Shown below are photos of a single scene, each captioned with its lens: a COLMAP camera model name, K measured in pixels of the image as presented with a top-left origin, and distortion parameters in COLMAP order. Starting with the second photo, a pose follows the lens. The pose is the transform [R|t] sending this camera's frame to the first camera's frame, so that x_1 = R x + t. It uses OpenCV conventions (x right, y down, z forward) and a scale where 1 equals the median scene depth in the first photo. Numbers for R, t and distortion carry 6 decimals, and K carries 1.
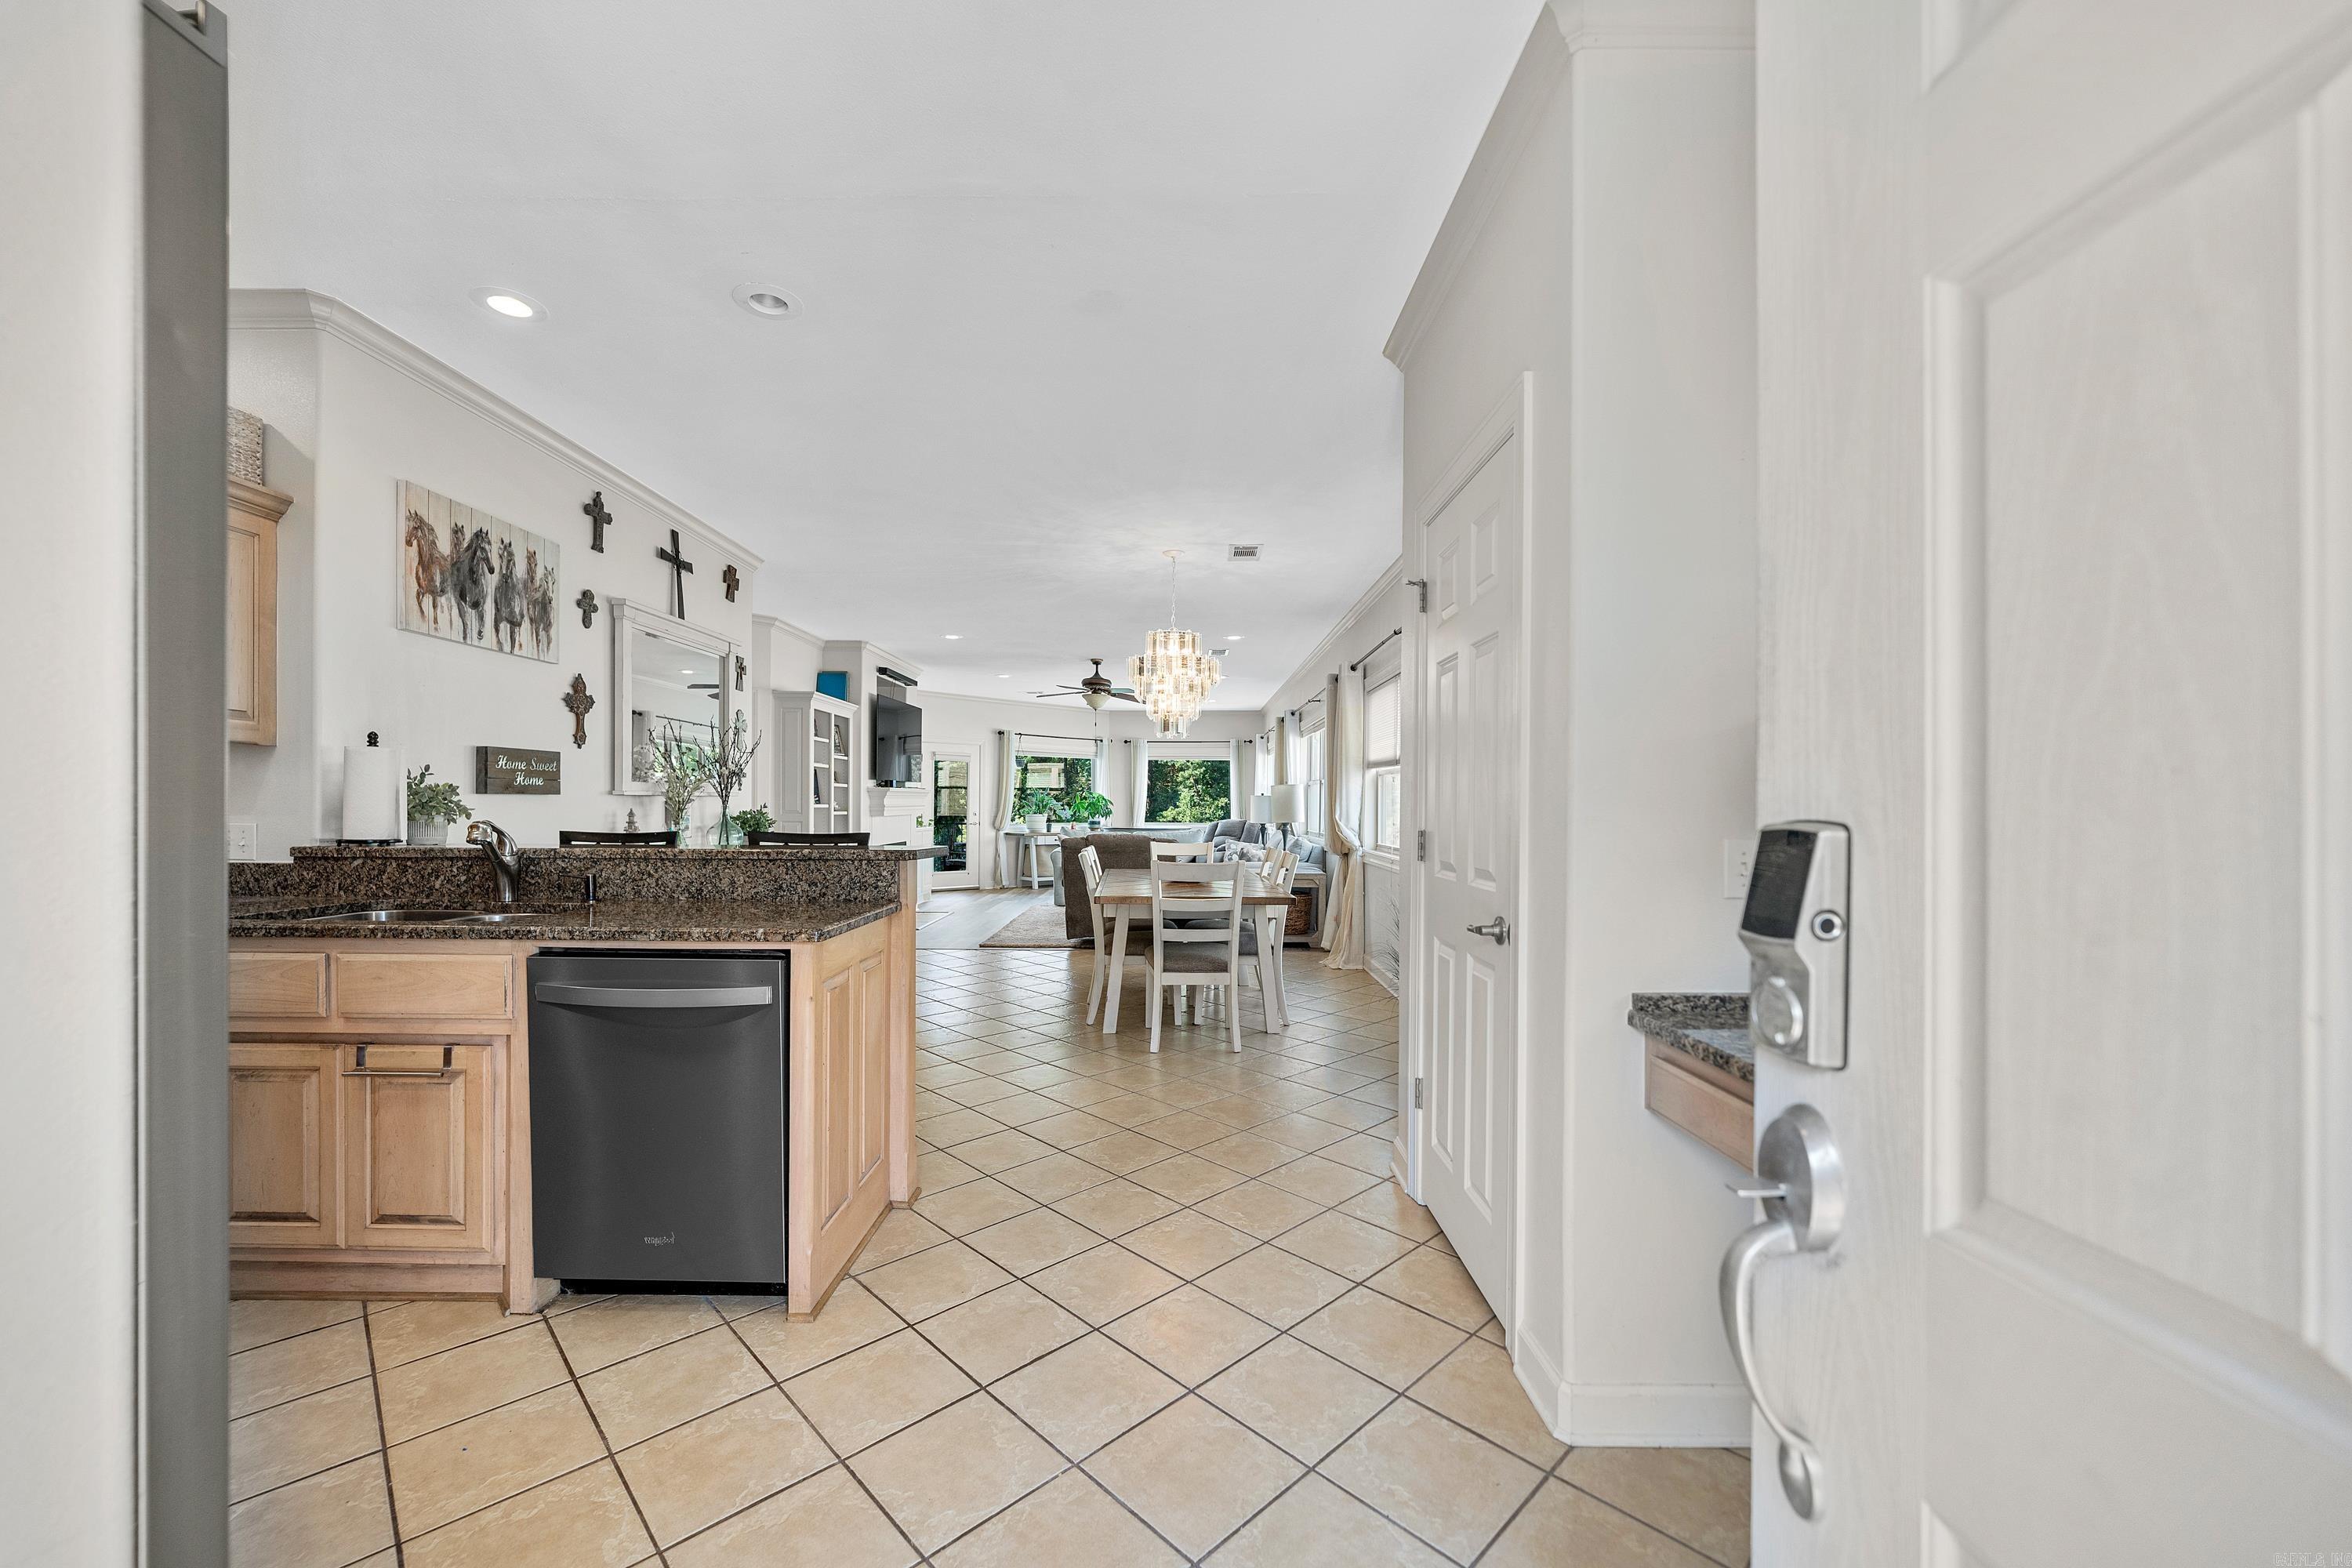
lens RADIAL K [[904.0, 0, 1170.0], [0, 904.0, 801.6], [0, 0, 1]] dist [0.006314, 0.000781]
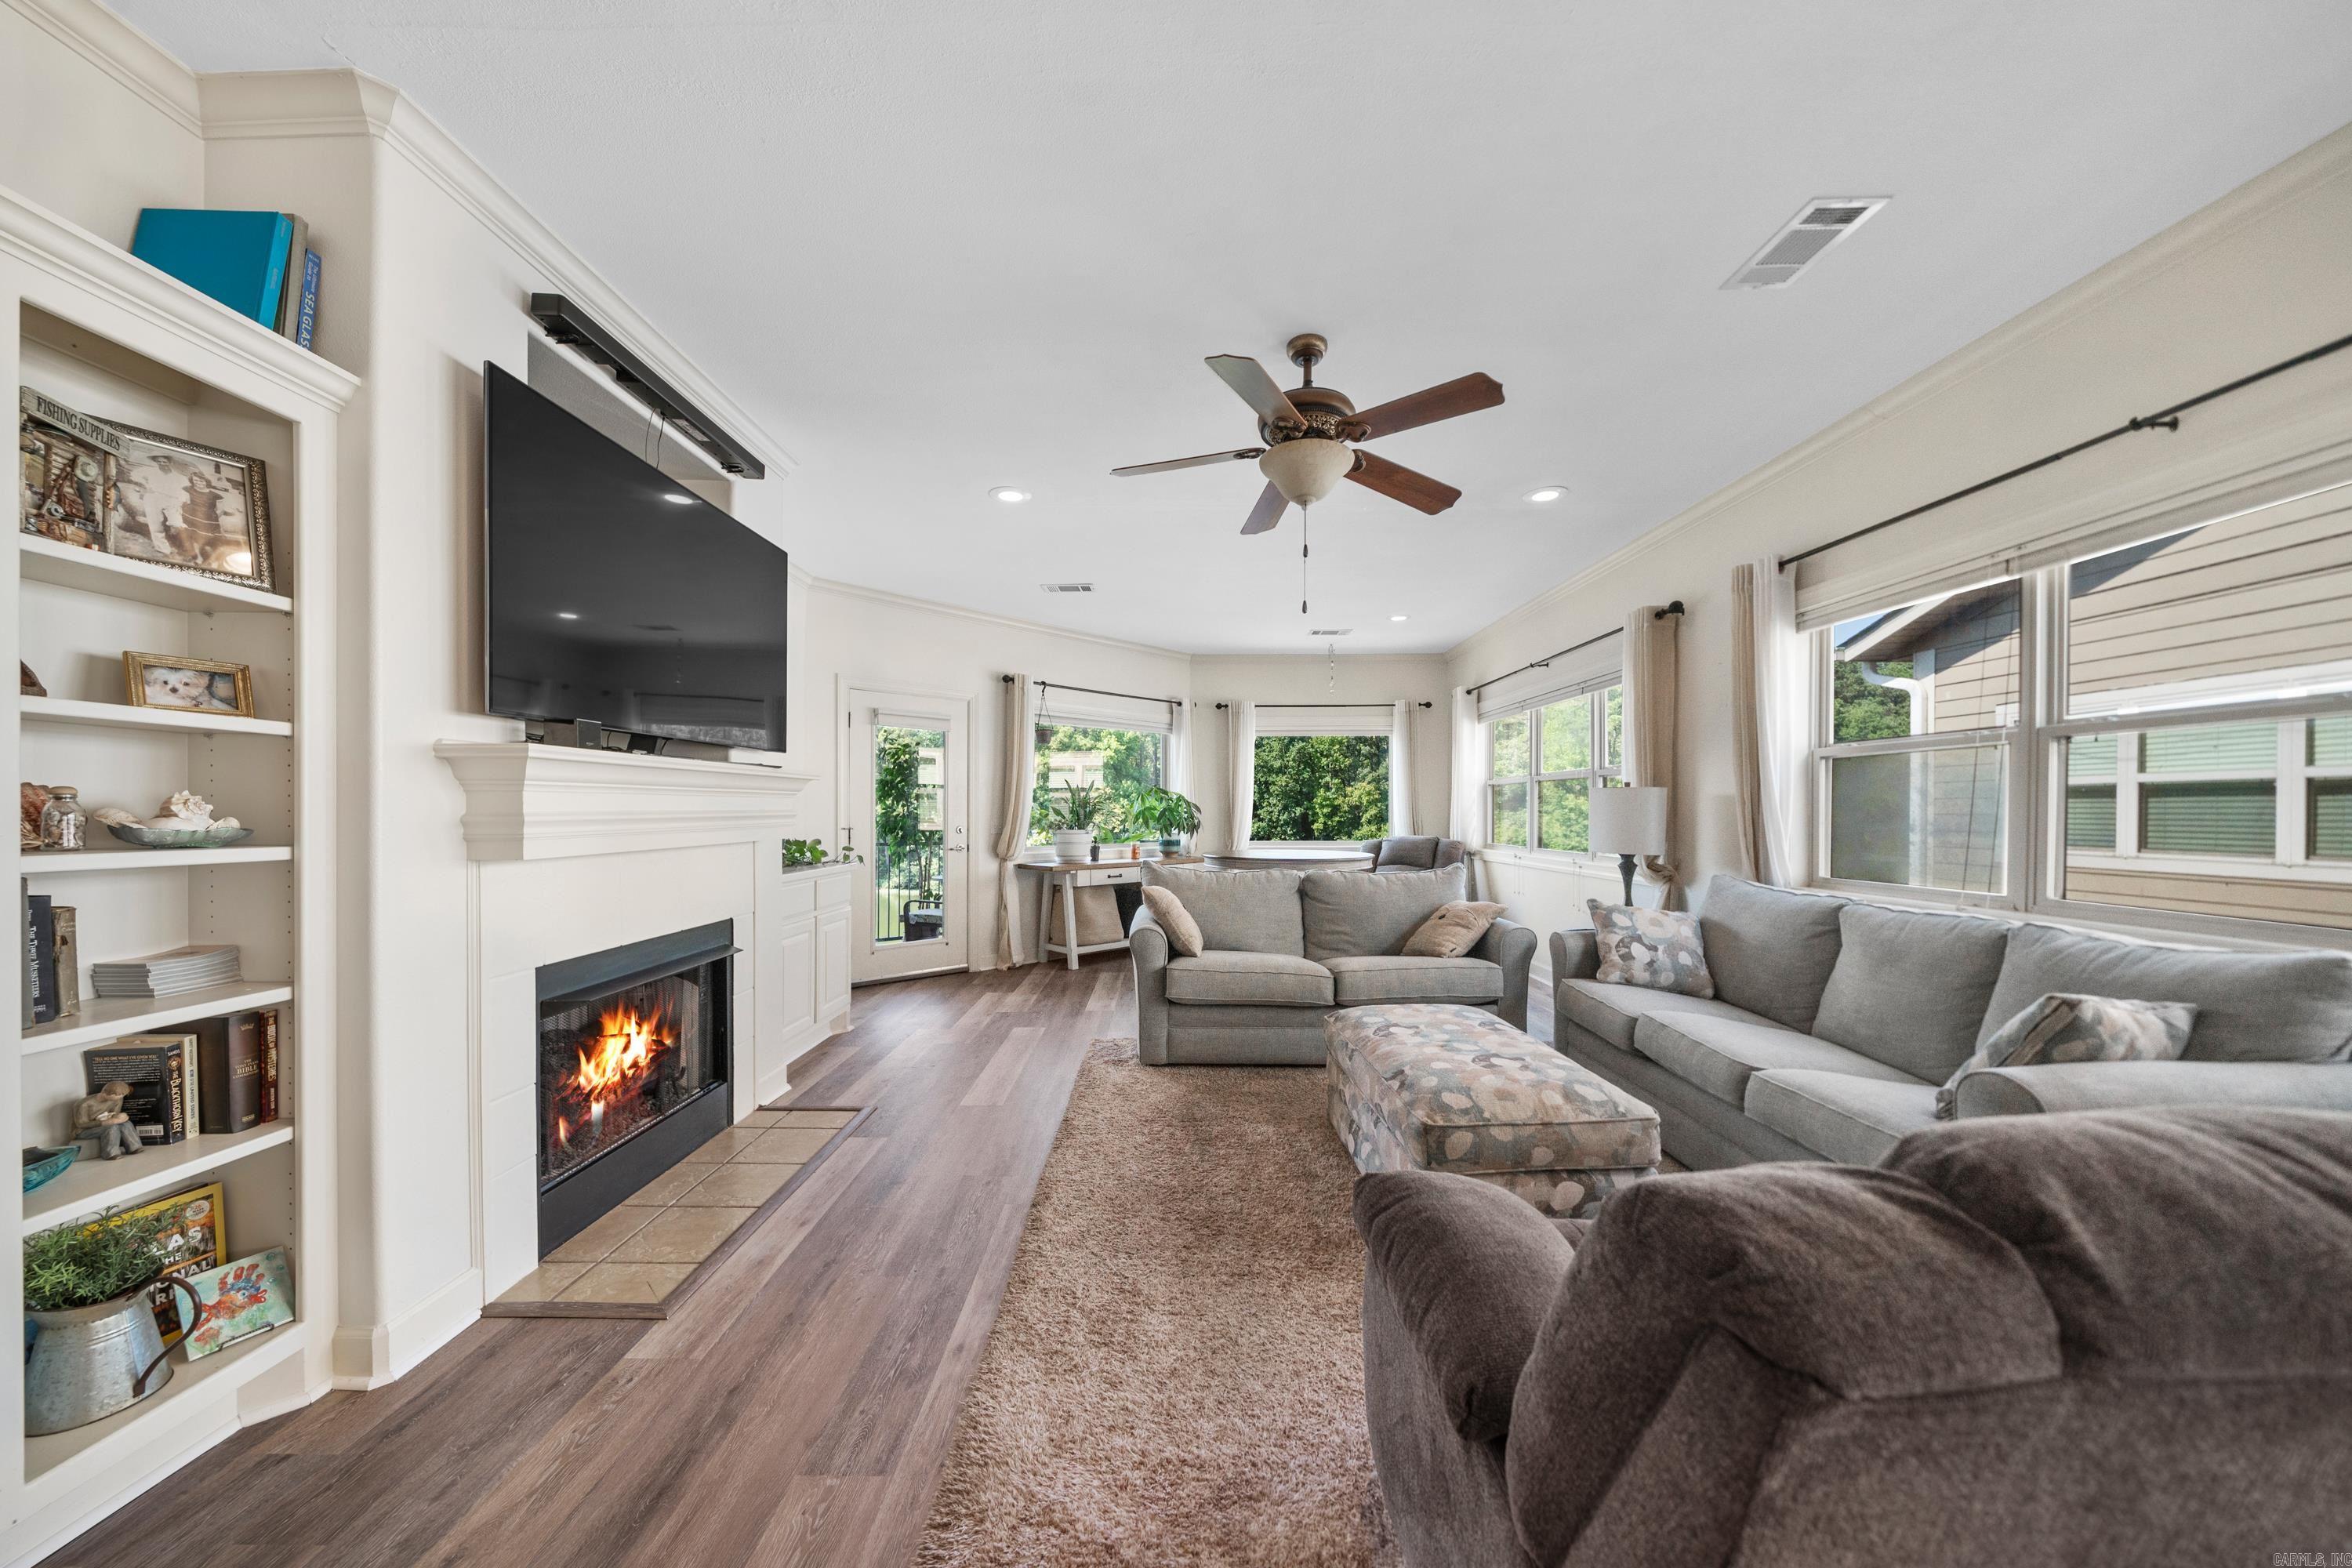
lens RADIAL K [[804.0, 0, 1130.7], [0, 804.0, 818.4], [0, 0, 1]] dist [-0.003912, 0.000192]
pose [[0.999142, -0.000397, -0.041424, -0.094155], [0.000902, 0.999925, 0.012176, 0.001358], [0.041416, -0.012203, 0.999067, 0.522429]]
